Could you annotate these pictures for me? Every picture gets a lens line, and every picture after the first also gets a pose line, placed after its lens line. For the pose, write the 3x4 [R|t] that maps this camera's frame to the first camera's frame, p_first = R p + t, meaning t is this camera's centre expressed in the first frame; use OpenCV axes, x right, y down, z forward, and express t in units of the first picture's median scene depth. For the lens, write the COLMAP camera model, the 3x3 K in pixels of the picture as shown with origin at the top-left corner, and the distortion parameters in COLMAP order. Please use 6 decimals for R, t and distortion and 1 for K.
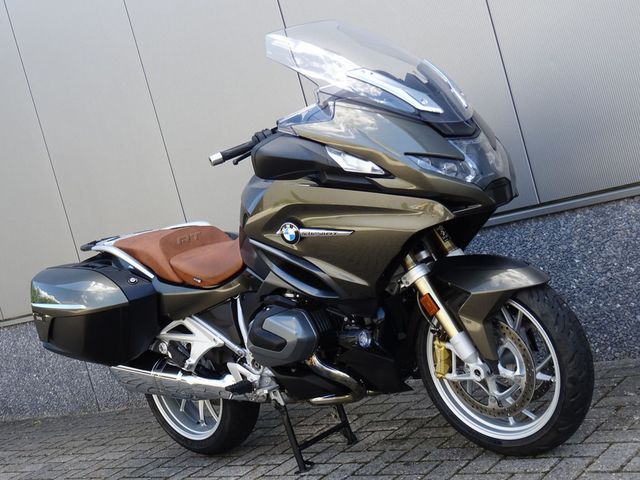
lens RADIAL K [[957.8, 0, 319.9], [0, 957.8, 240.4], [0, 0, 1]] dist [-0.016113, 0.000000]
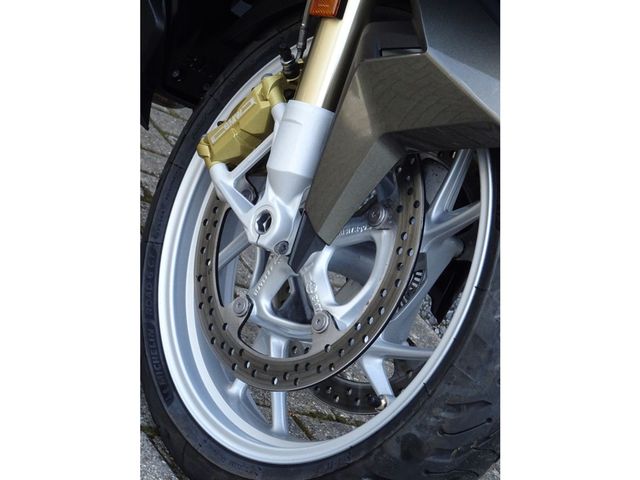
lens RADIAL K [[2249.5, 0, 320.1], [0, 2249.5, 240.1], [0, 0, 1]] dist [-0.018792, 0.000000]
pose [[0.632305, 0.761414, 0.142962, 0.066403], [-0.774404, 0.615932, 0.144656, 0.010655], [0.022088, -0.202177, 0.979100, 0.210753]]
